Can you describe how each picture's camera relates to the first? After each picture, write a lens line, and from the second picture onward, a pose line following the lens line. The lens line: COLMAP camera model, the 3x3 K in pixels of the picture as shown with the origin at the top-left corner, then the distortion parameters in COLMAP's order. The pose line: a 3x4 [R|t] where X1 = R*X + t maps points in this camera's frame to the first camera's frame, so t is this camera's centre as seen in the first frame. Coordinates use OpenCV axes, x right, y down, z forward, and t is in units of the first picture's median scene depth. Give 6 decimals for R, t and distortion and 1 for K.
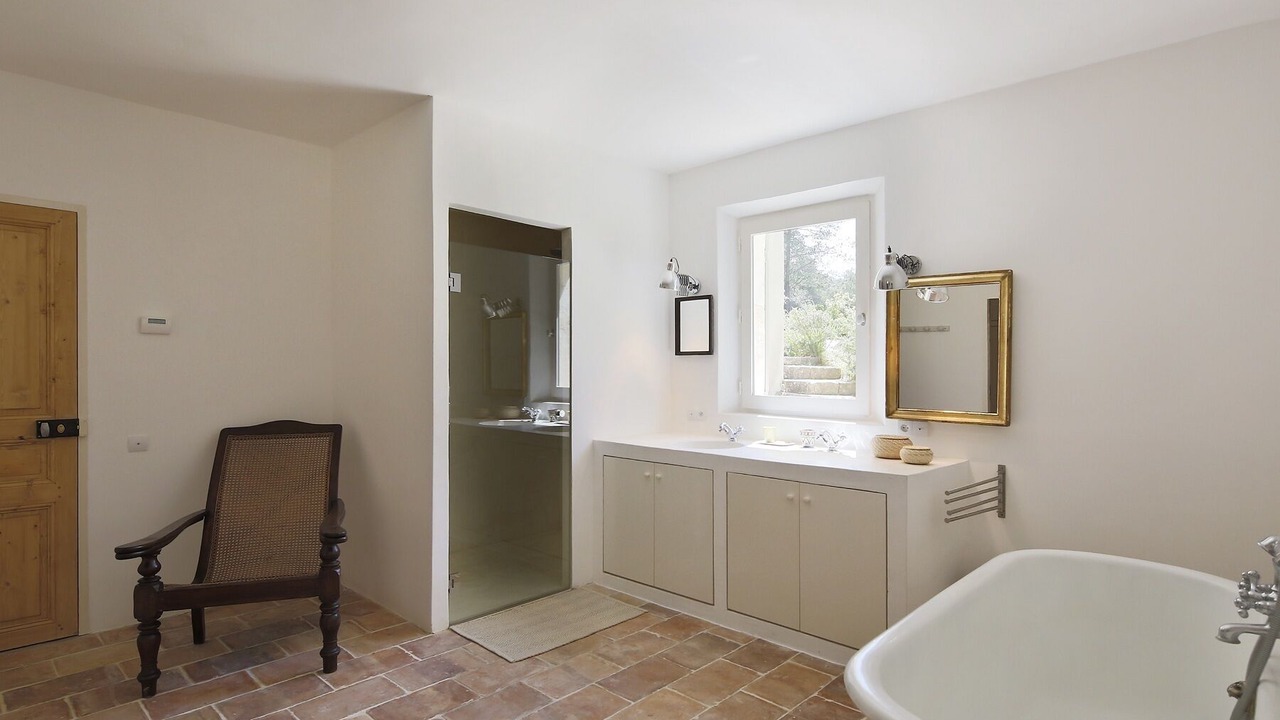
lens RADIAL K [[642.7, 0, 640.0], [0, 642.7, 360.0], [0, 0, 1]] dist [-0.001654, 0.000336]
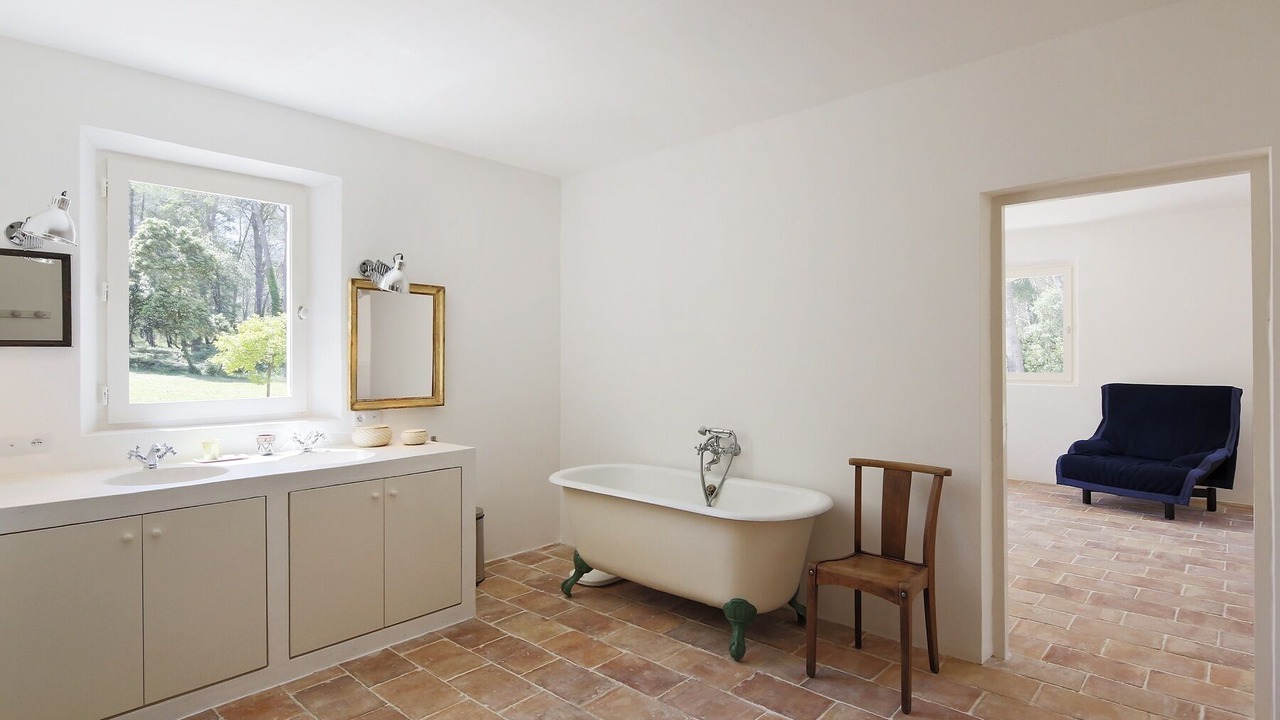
lens RADIAL K [[642.7, 0, 640.0], [0, 642.7, 360.0], [0, 0, 1]] dist [-0.001654, 0.000336]
pose [[0.007754, -0.008445, 0.999934, -0.699624], [-0.000830, 0.999964, 0.008452, -0.001342], [-0.999970, -0.000895, 0.007746, 0.563821]]
